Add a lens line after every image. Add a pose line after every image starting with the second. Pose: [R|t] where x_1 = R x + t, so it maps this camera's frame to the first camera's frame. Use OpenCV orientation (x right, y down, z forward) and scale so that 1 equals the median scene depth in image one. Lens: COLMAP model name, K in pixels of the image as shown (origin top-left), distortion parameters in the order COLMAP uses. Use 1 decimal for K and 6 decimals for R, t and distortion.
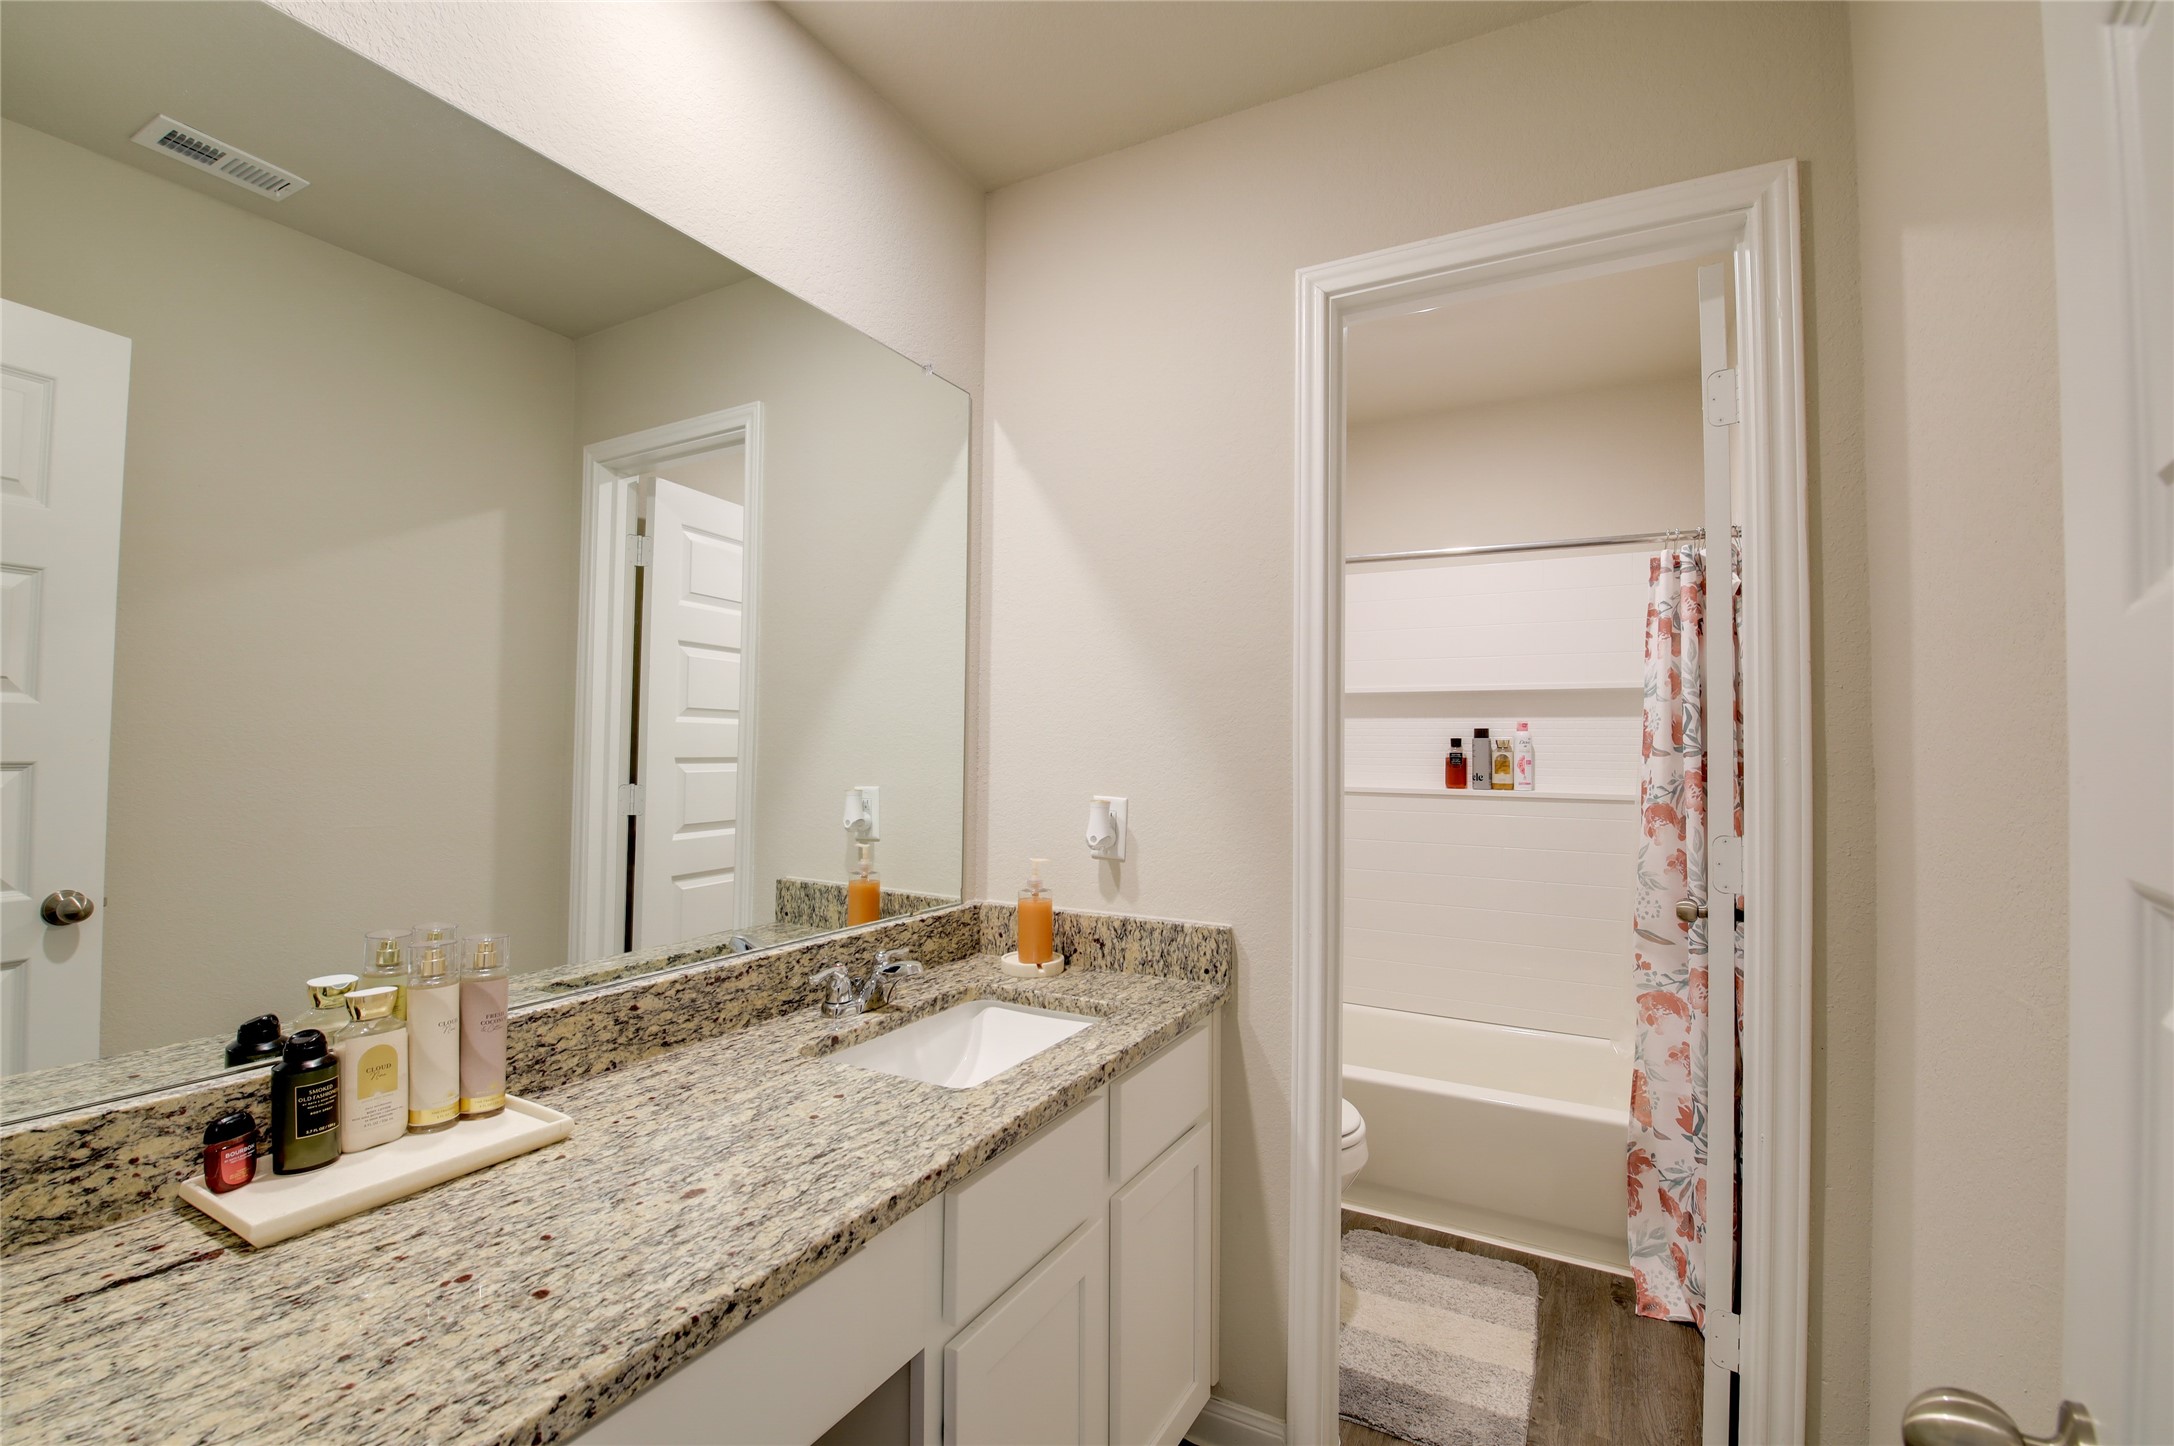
lens RADIAL K [[916.3, 0, 1087.0], [0, 916.3, 723.0], [0, 0, 1]] dist [-0.023385, -0.000277]
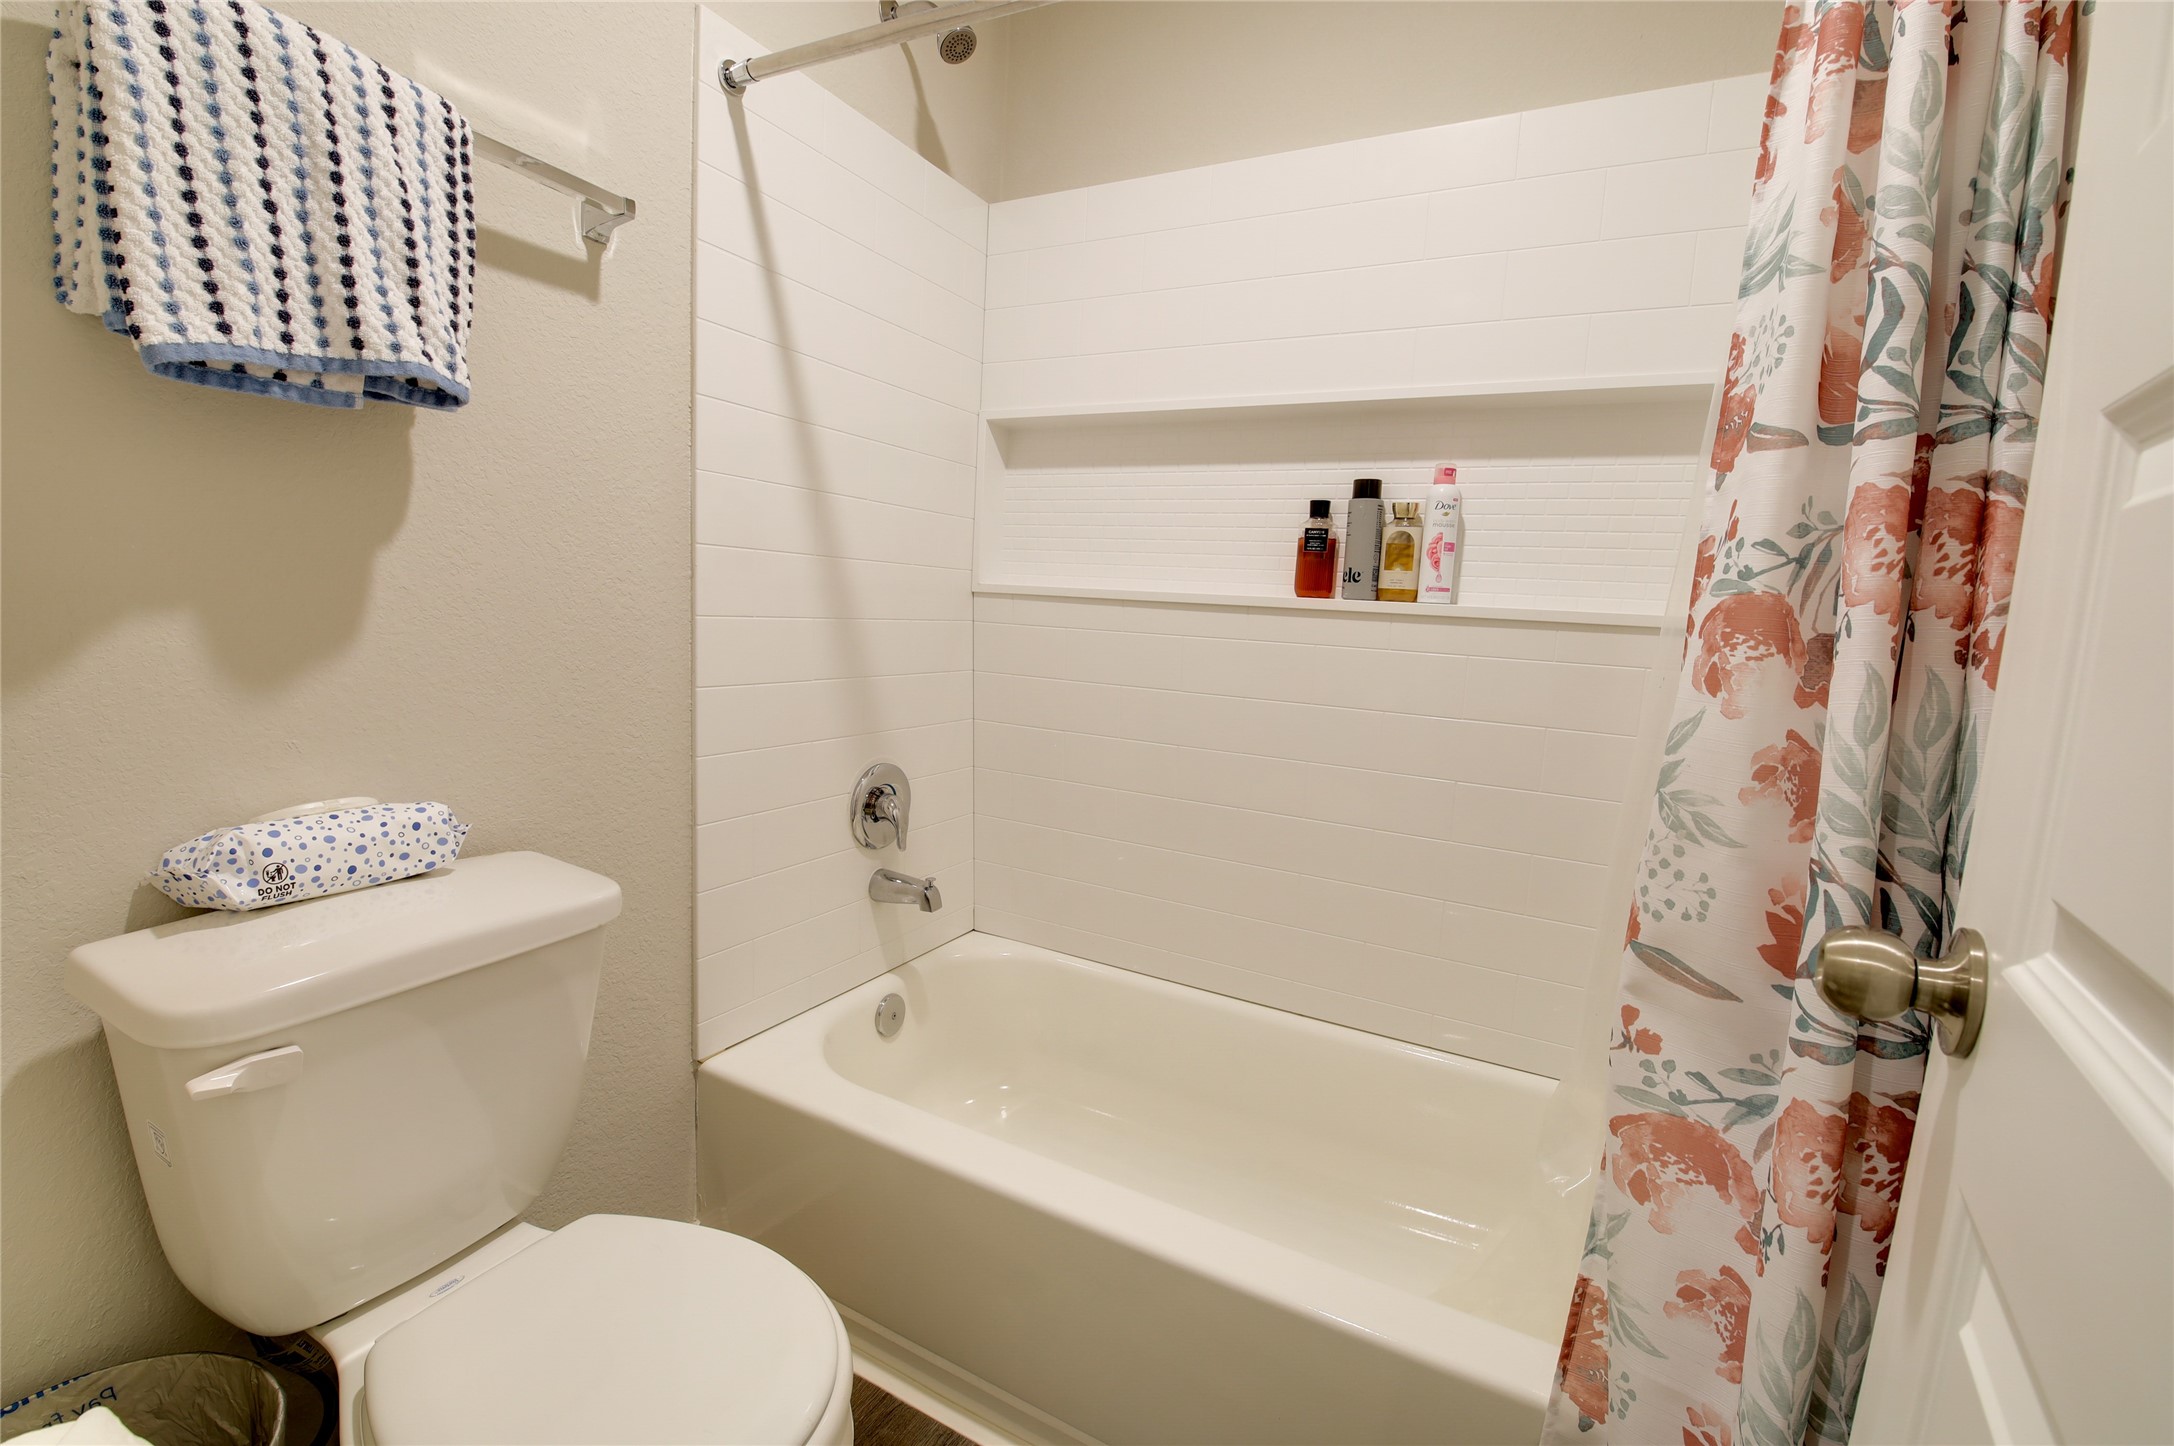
lens RADIAL K [[916.3, 0, 1087.0], [0, 916.3, 723.0], [0, 0, 1]] dist [-0.023385, -0.000277]
pose [[0.999167, 0.038053, 0.014753, 0.371056], [-0.039908, 0.986627, 0.158036, 0.089762], [-0.008542, -0.158493, 0.987323, 0.645555]]
